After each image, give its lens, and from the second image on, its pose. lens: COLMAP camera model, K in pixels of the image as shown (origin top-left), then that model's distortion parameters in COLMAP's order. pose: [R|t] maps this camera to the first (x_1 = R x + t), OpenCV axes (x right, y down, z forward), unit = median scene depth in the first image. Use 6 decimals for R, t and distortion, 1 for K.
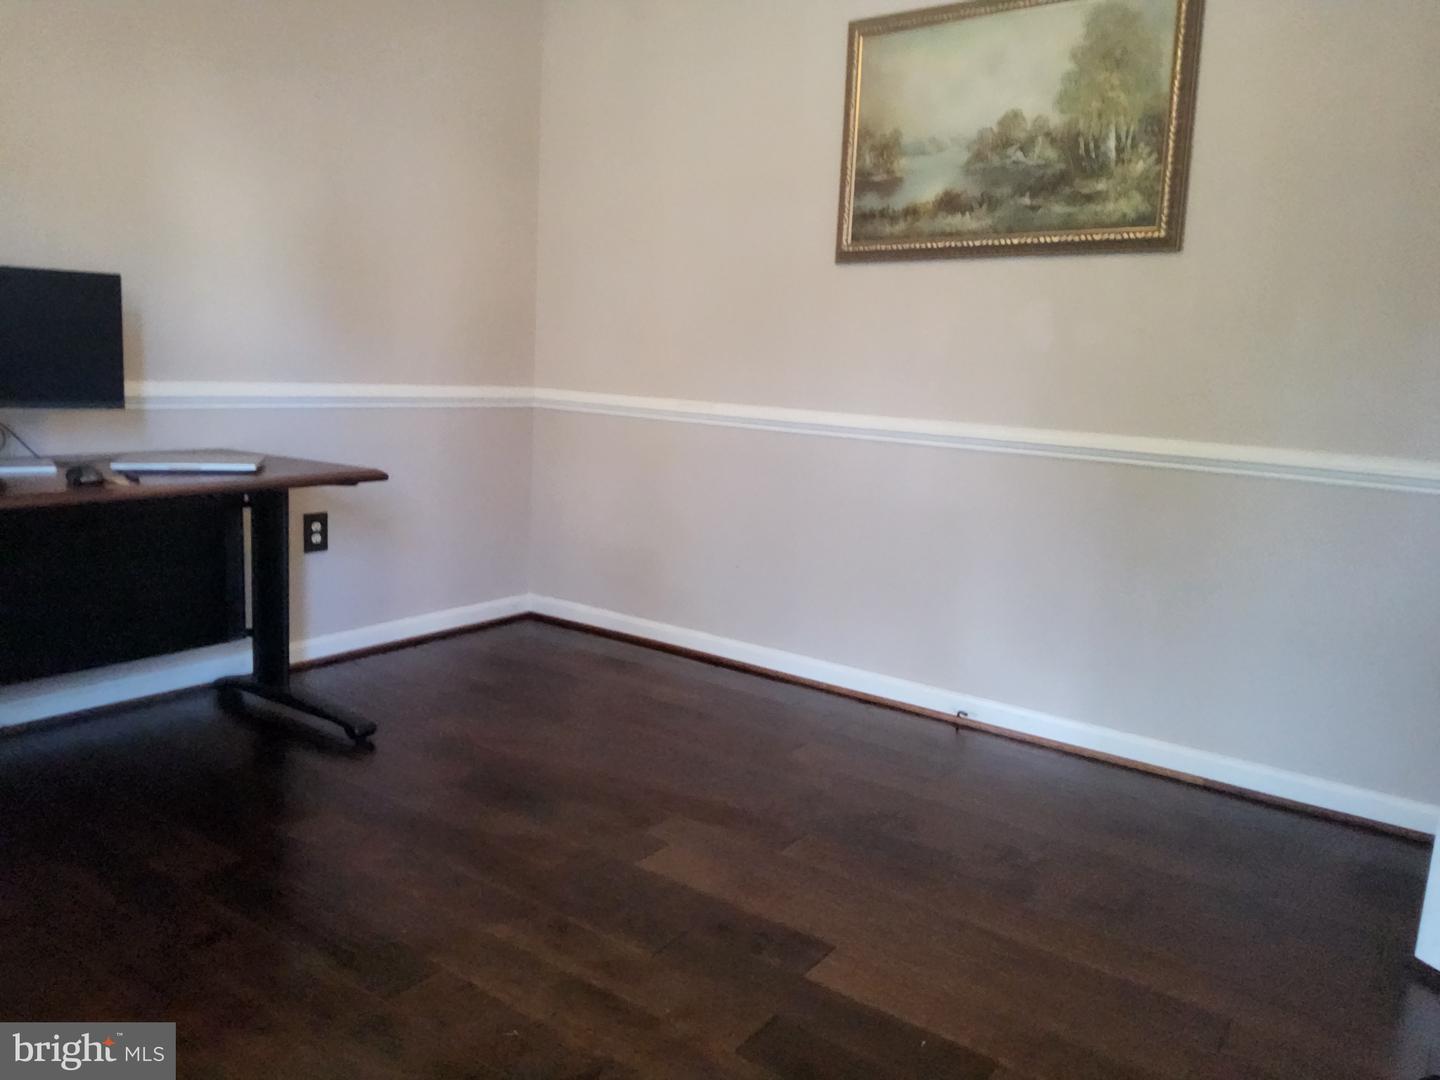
lens RADIAL K [[1085.7, 0, 713.9], [0, 1085.7, 537.1], [0, 0, 1]] dist [0.021837, -0.064041]
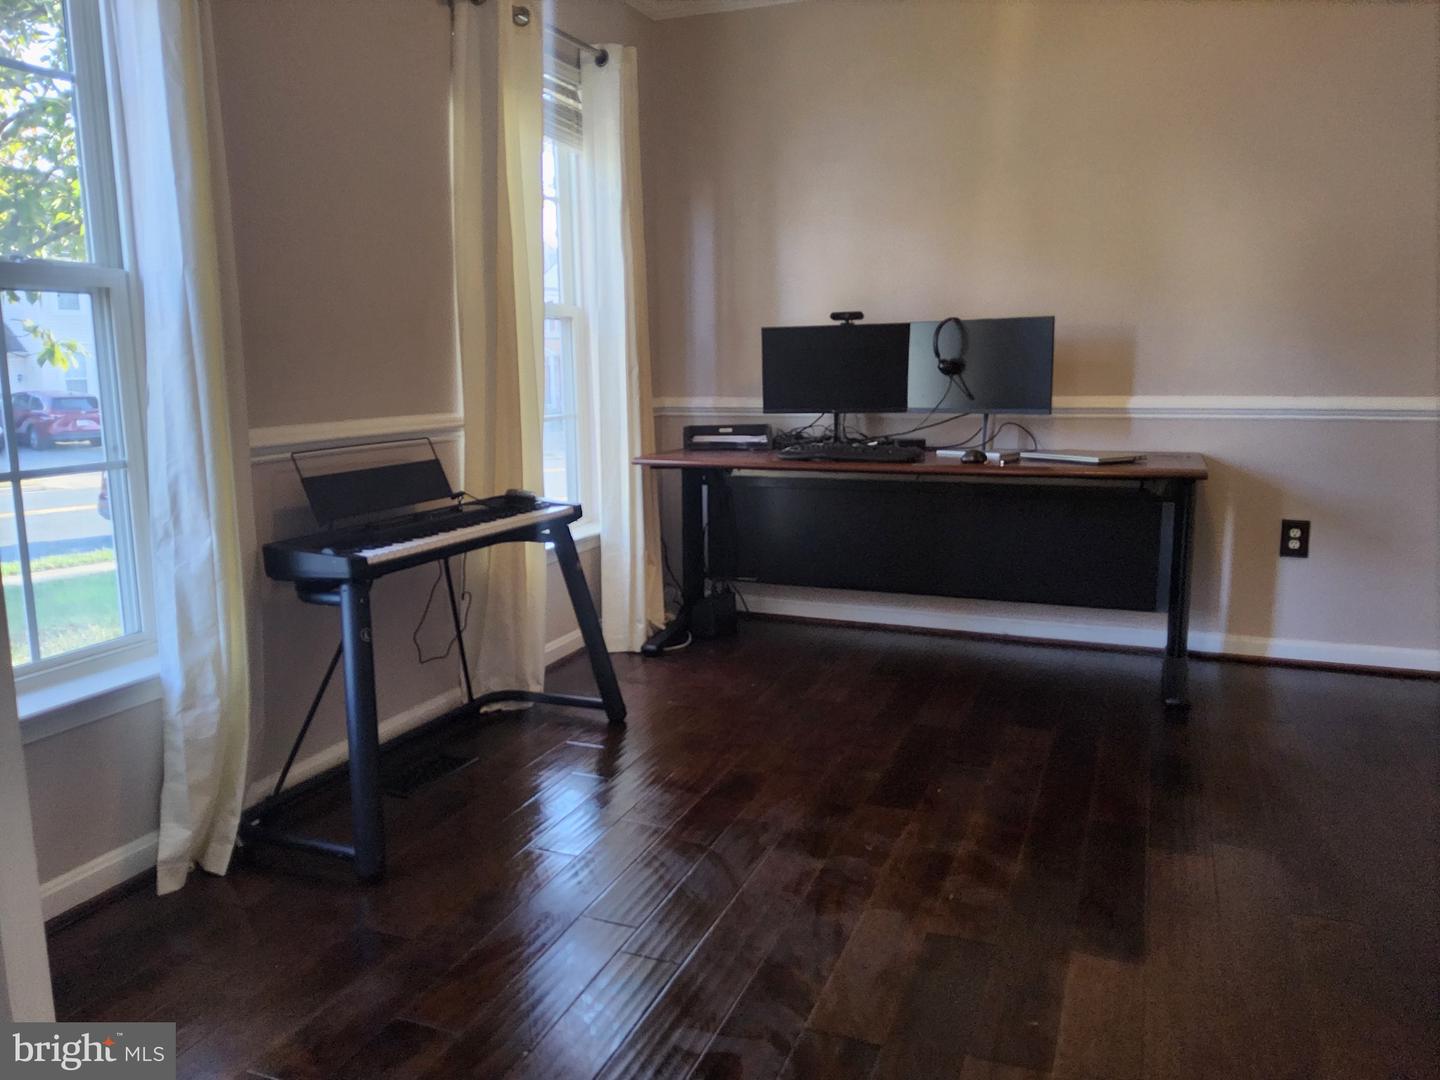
lens RADIAL K [[1085.7, 0, 720.1], [0, 1085.7, 542.5], [0, 0, 1]] dist [0.021837, -0.064041]
pose [[0.233653, 0.116875, -0.965270, 0.567831], [-0.134380, 0.987104, 0.086991, -0.018955], [0.962989, 0.109388, 0.246346, 0.219569]]
